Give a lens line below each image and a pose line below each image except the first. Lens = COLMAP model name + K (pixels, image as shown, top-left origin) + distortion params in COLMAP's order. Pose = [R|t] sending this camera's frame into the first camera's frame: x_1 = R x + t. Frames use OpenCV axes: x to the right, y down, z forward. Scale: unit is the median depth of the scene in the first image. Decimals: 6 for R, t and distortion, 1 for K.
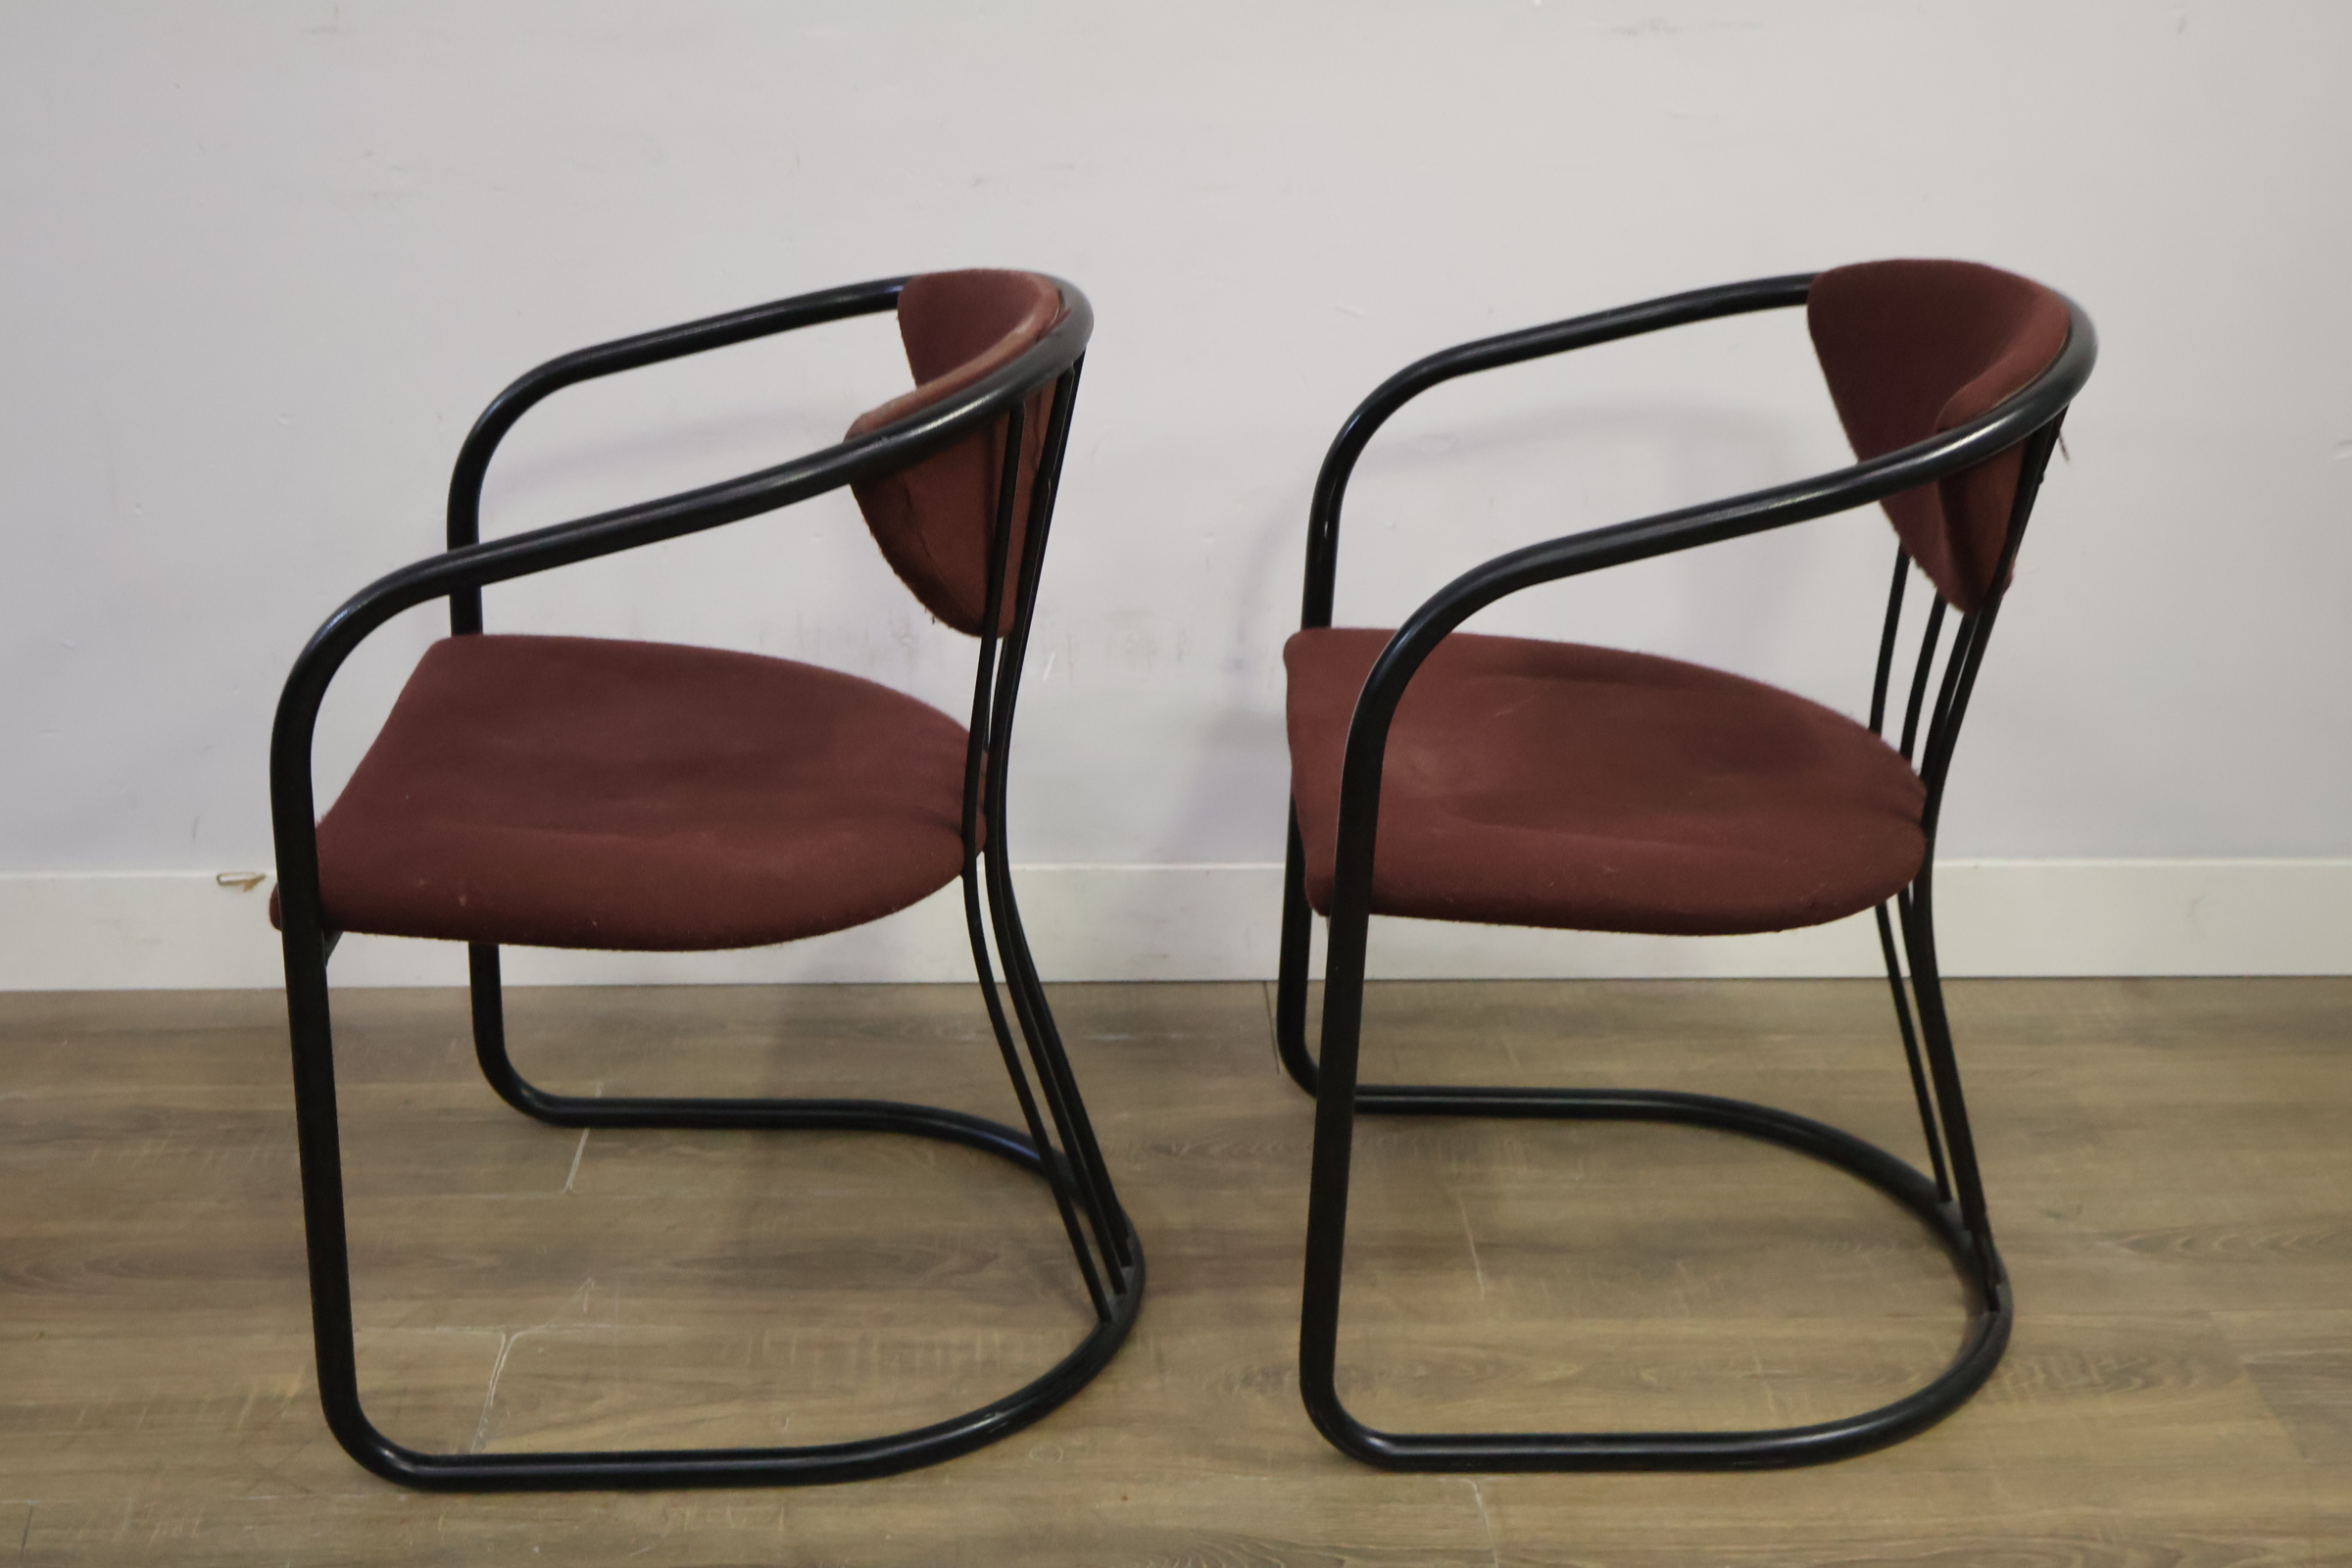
lens RADIAL K [[2840.4, 0, 1172.8], [0, 2840.4, 792.9], [0, 0, 1]] dist [-0.019615, 0.000000]
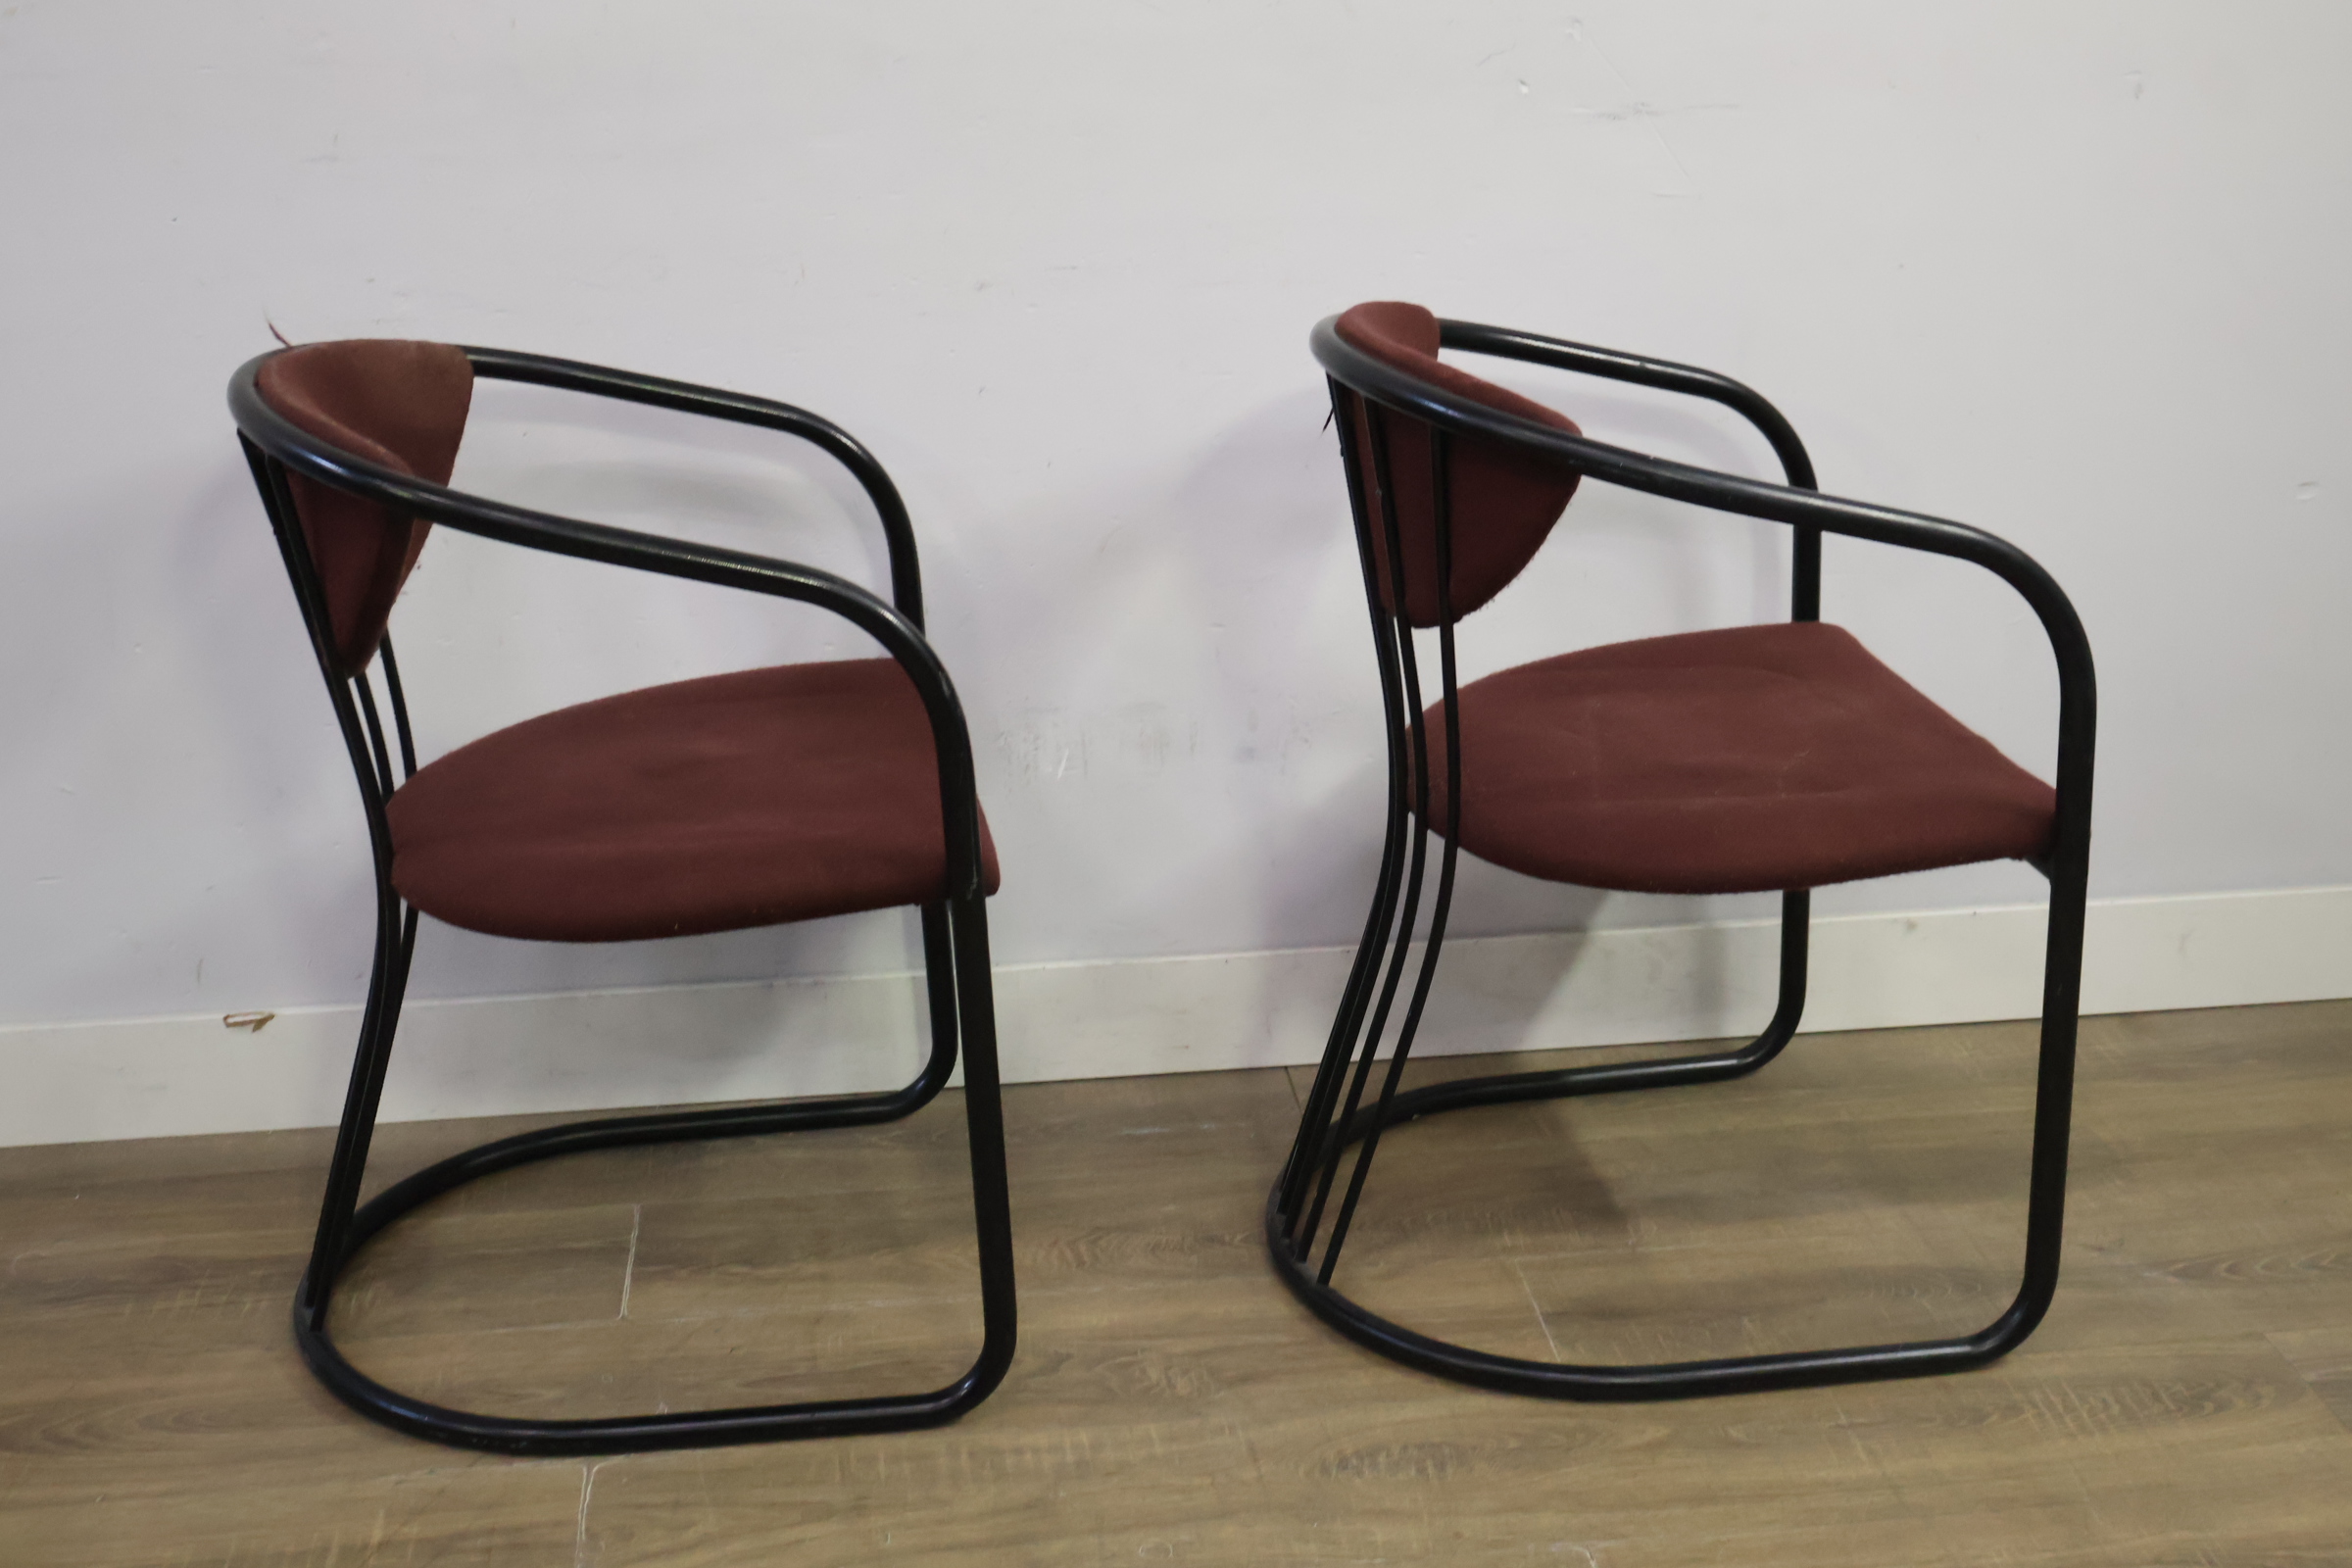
lens RADIAL K [[2840.4, 0, 1179.6], [0, 2840.4, 764.6], [0, 0, 1]] dist [-0.019615, 0.000000]
pose [[0.996642, -0.049910, 0.064920, -0.082261], [0.052756, 0.997686, -0.042891, 0.001542], [-0.062629, 0.046172, 0.996968, -0.002610]]
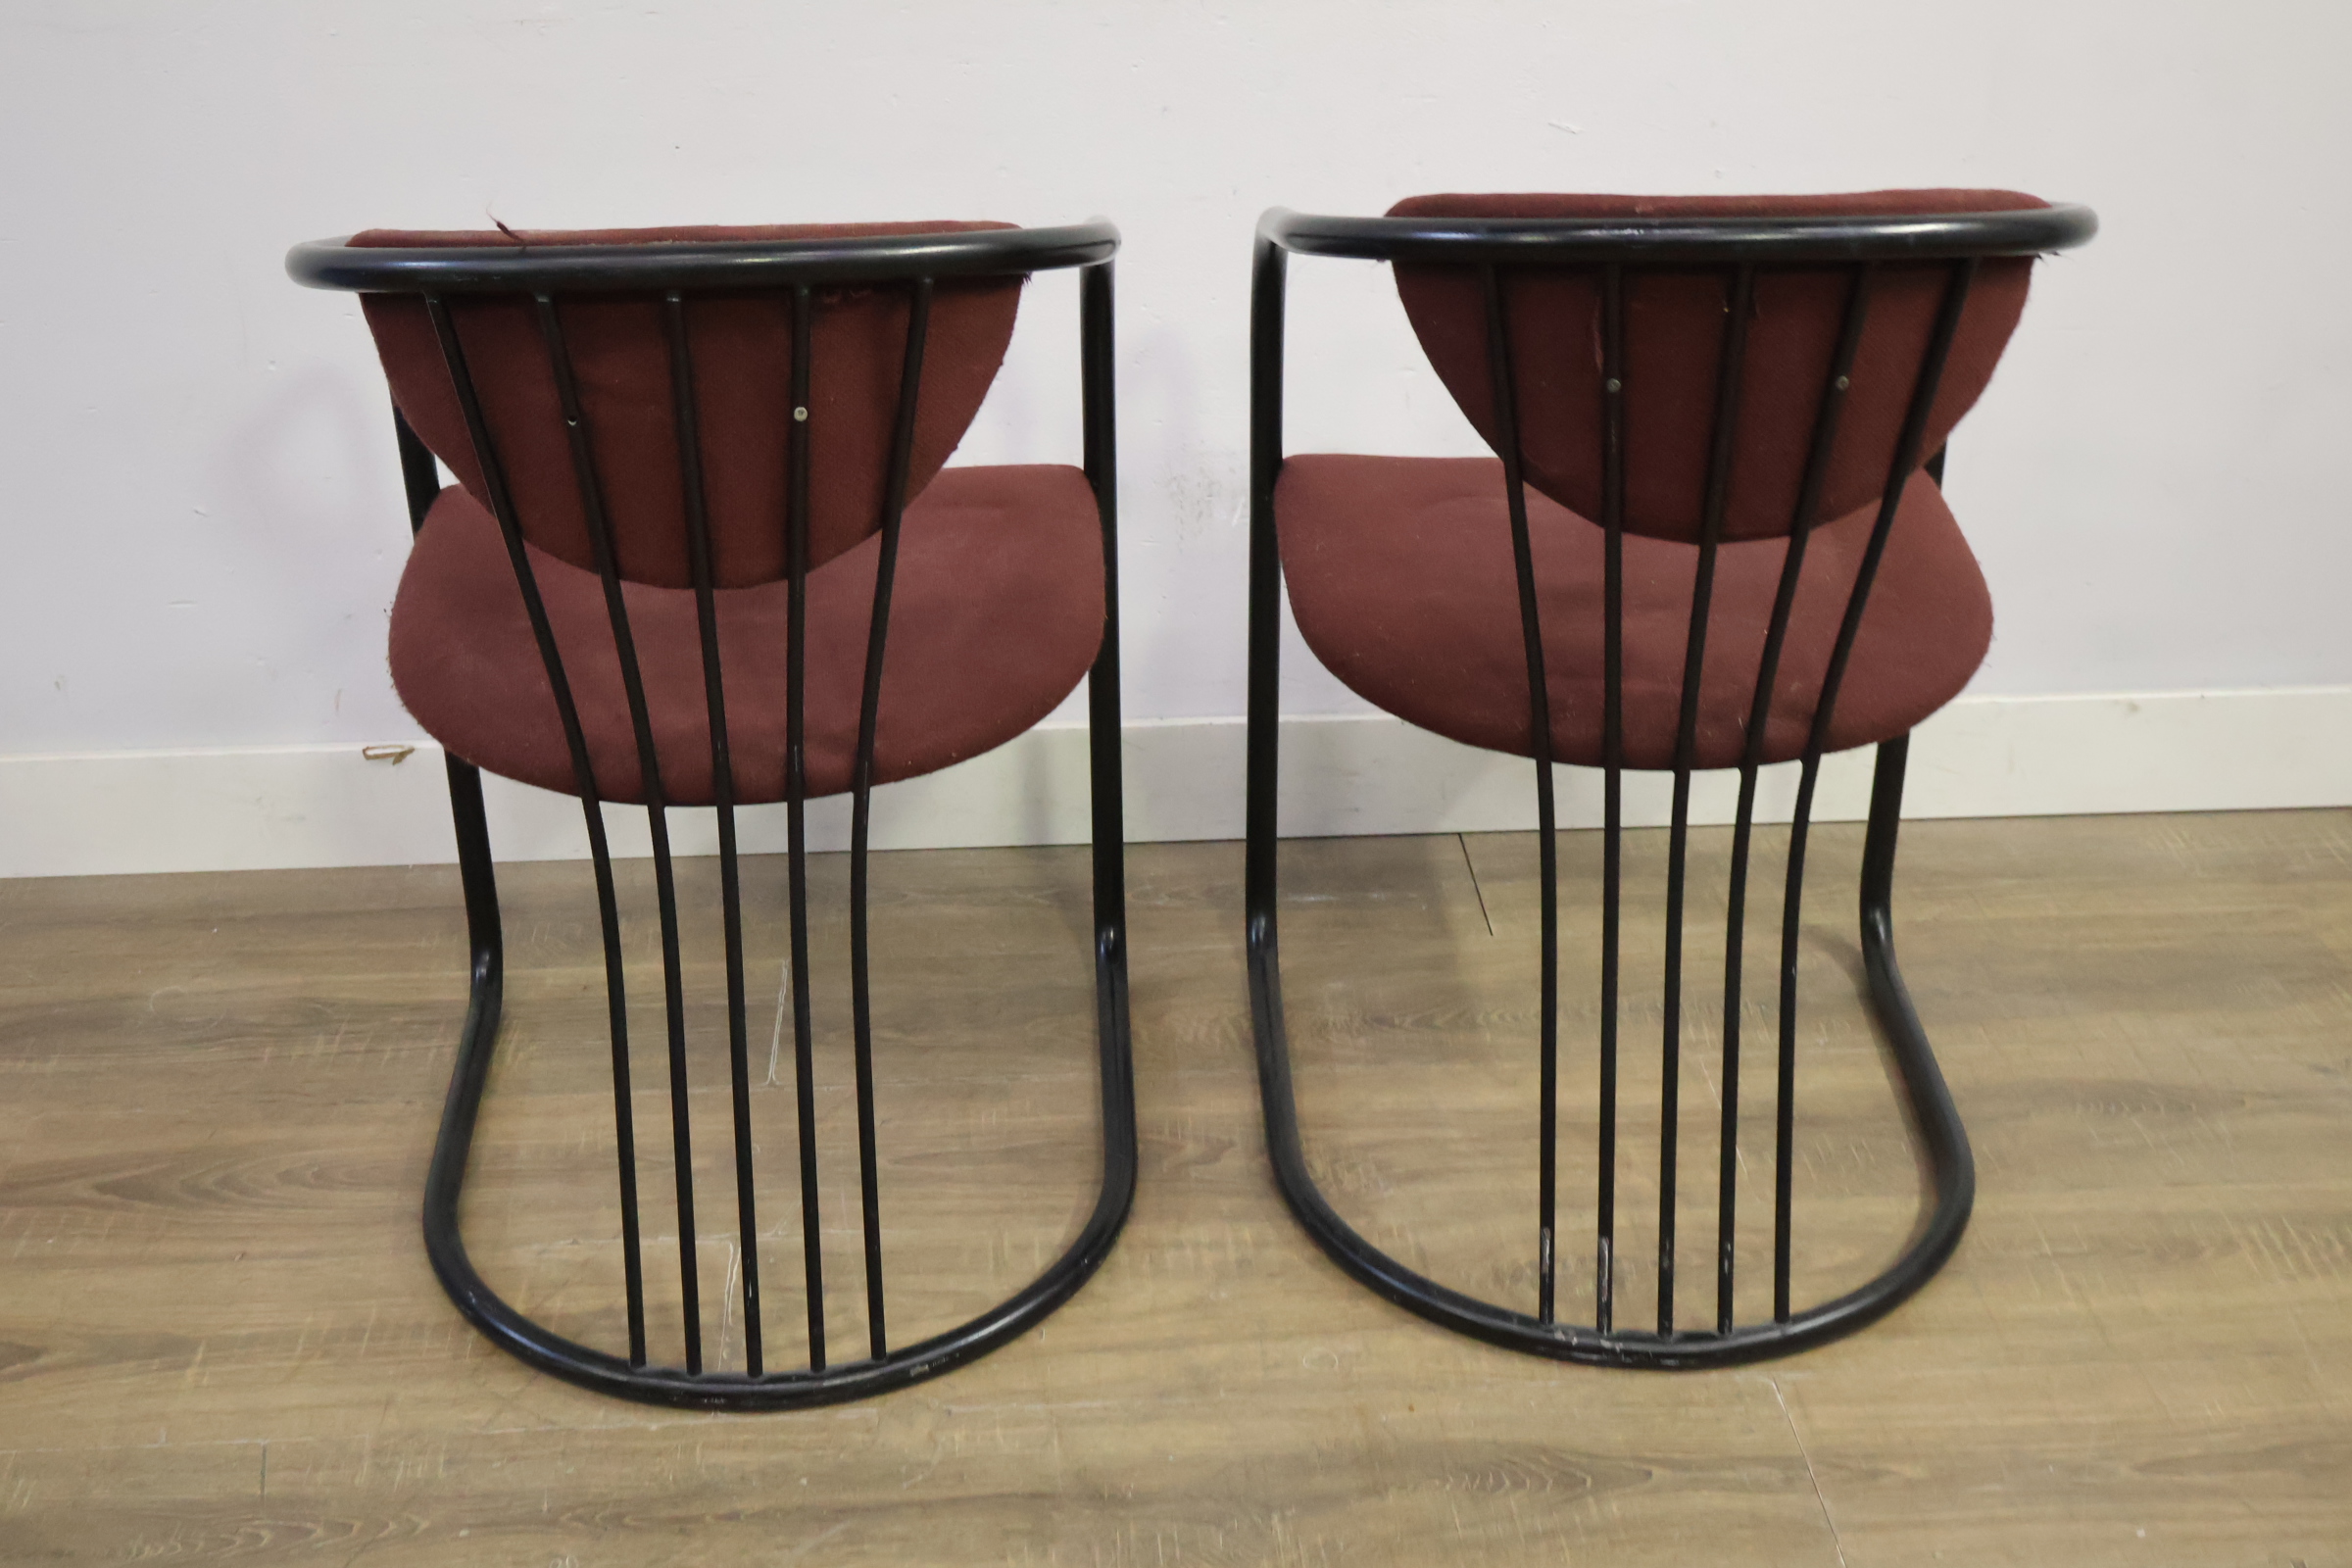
lens RADIAL K [[2840.4, 0, 1163.0], [0, 2840.4, 776.6], [0, 0, 1]] dist [-0.019615, 0.000000]
pose [[0.999700, -0.022678, 0.009203, -0.096292], [0.021915, 0.996876, 0.075875, -0.034415], [-0.010895, -0.075651, 0.997075, 0.060663]]
